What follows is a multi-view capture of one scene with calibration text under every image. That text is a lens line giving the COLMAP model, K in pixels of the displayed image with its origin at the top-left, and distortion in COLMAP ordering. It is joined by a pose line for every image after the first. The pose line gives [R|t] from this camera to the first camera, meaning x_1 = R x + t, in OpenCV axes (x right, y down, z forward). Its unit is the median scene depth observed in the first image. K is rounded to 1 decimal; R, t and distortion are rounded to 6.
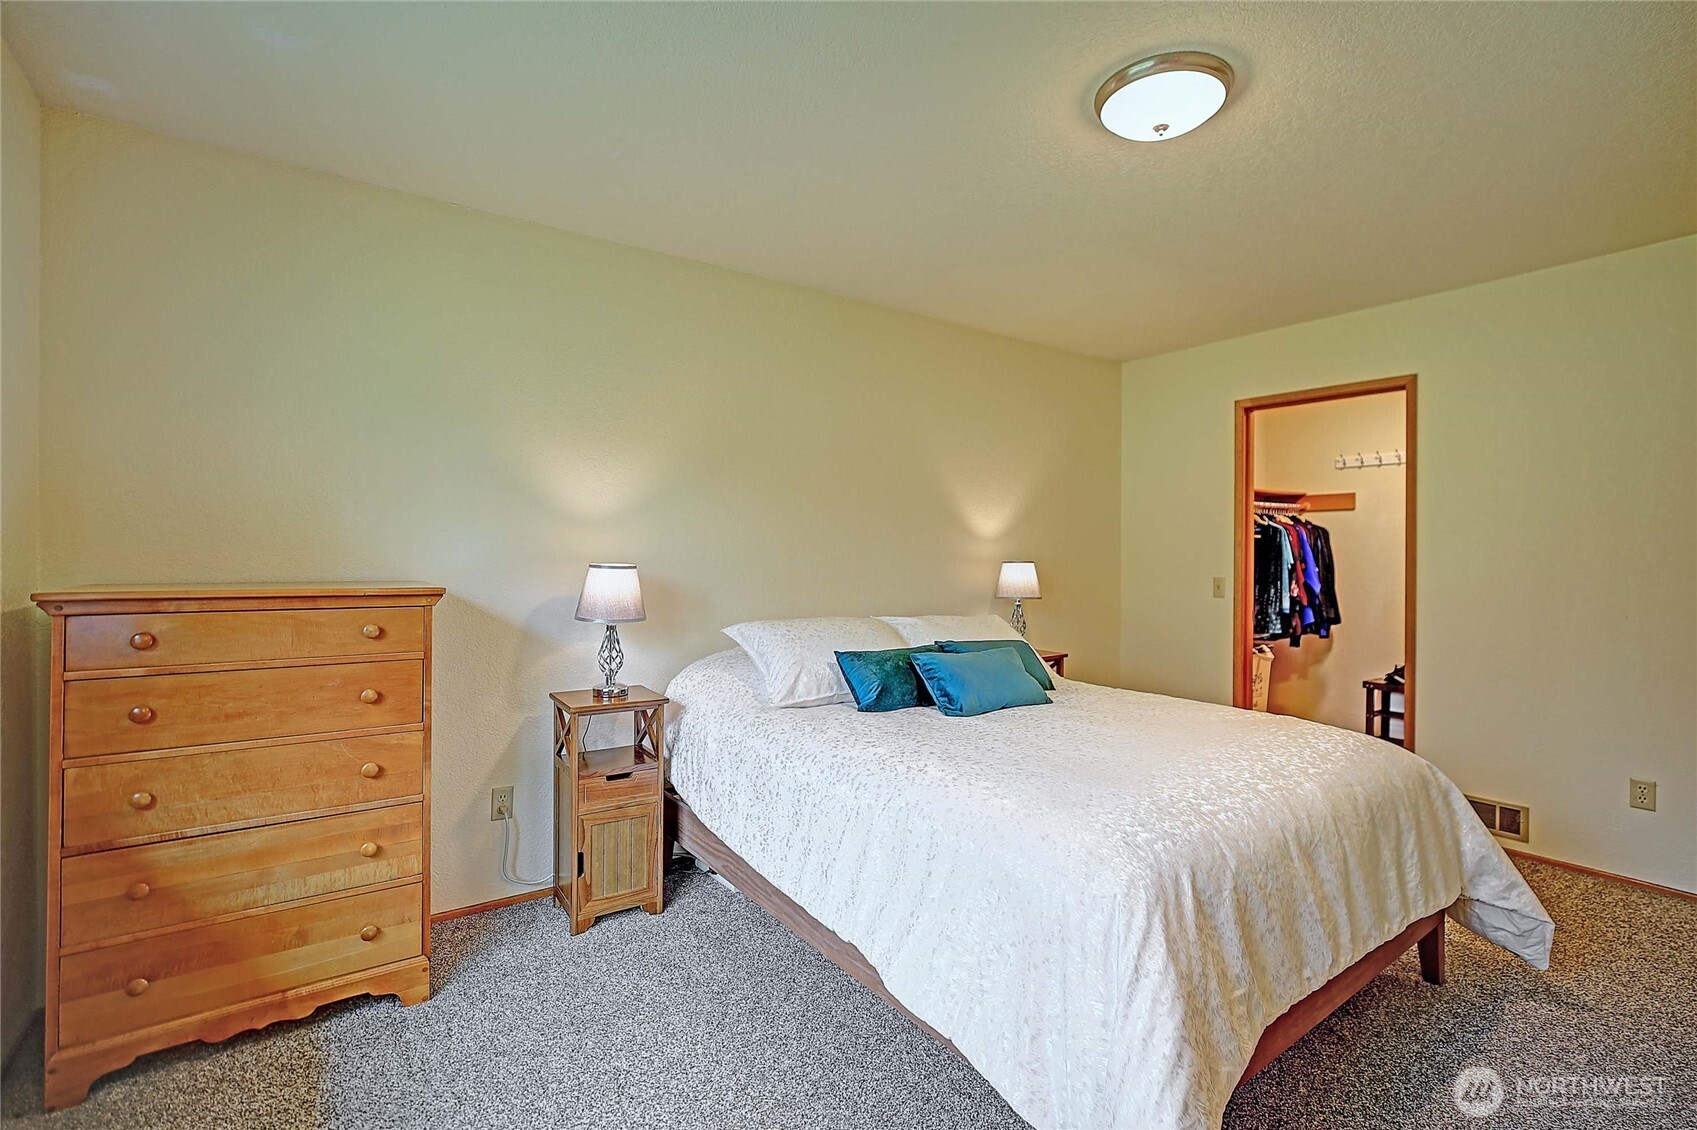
lens RADIAL K [[777.6, 0, 845.9], [0, 777.6, 563.2], [0, 0, 1]] dist [-0.018961, 0.002094]
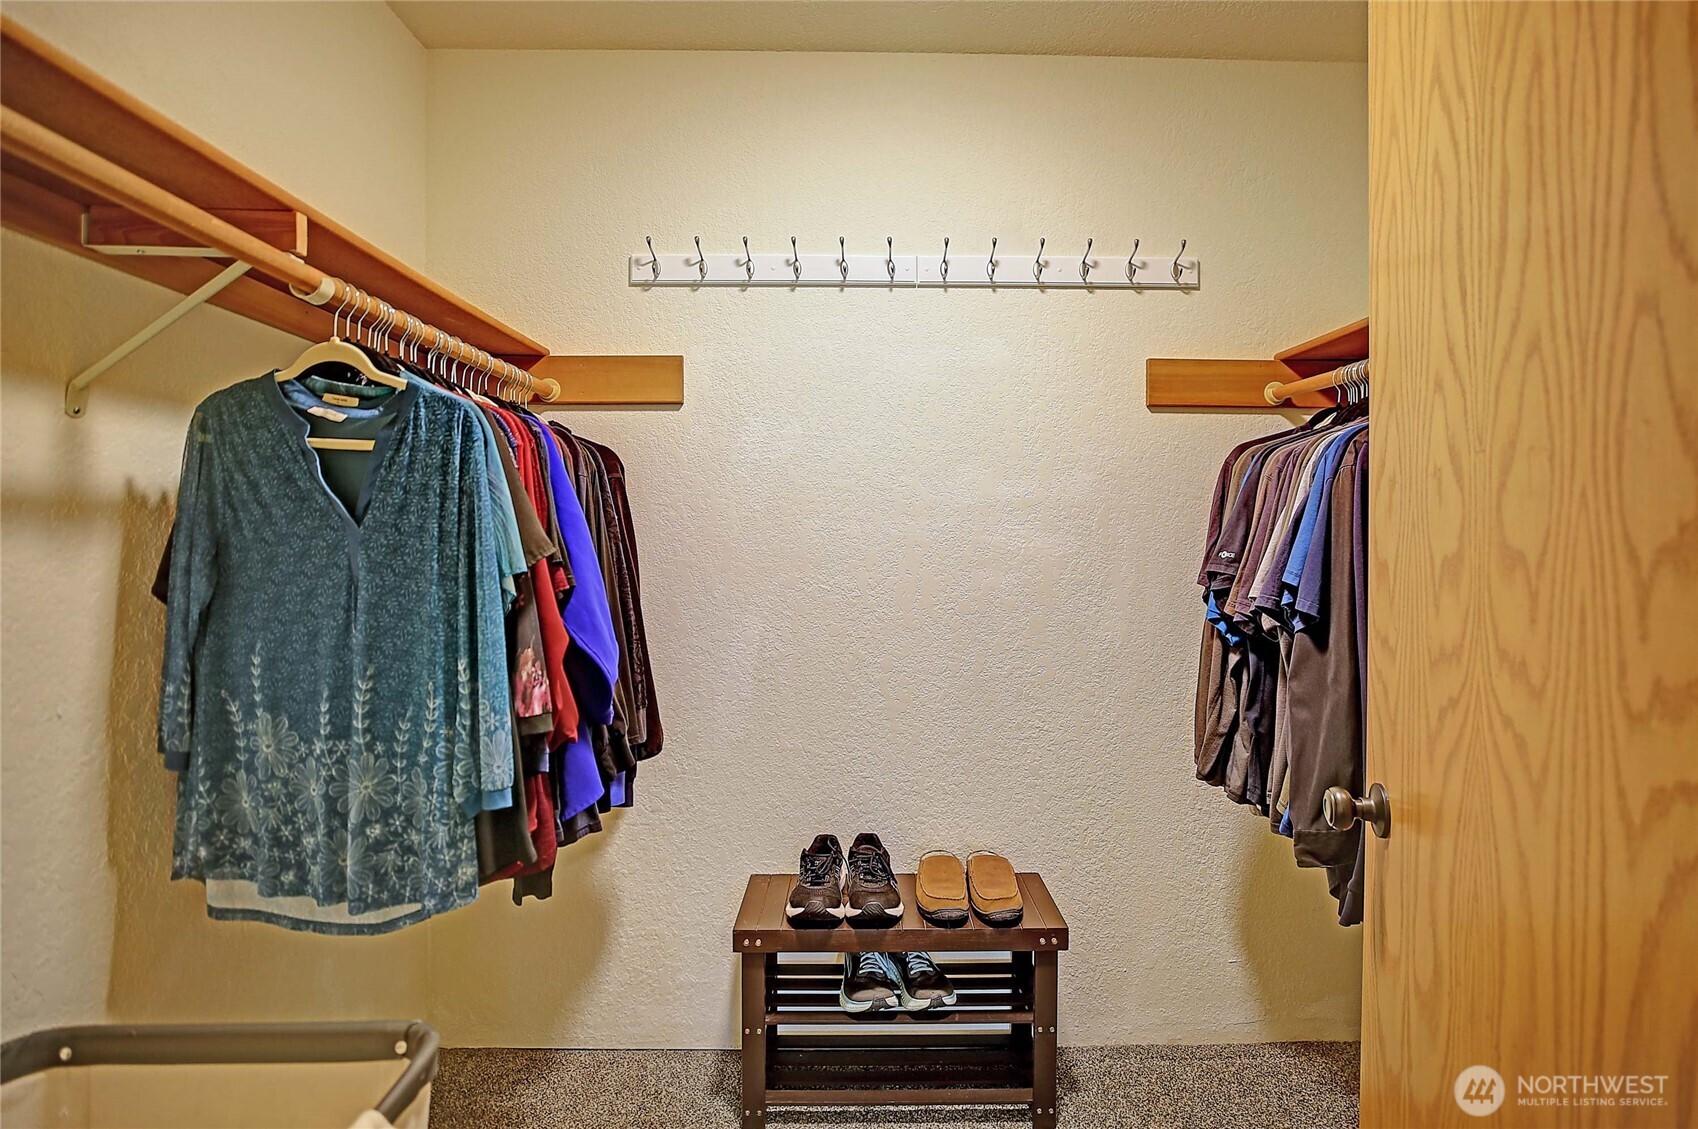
lens RADIAL K [[778.1, 0, 848.2], [0, 778.1, 559.5], [0, 0, 1]] dist [-0.018961, 0.002094]
pose [[0.582927, -0.015621, 0.812374, 0.443944], [0.000196, 0.999818, 0.019085, -0.006932], [-0.812525, -0.010966, 0.582824, 0.781035]]
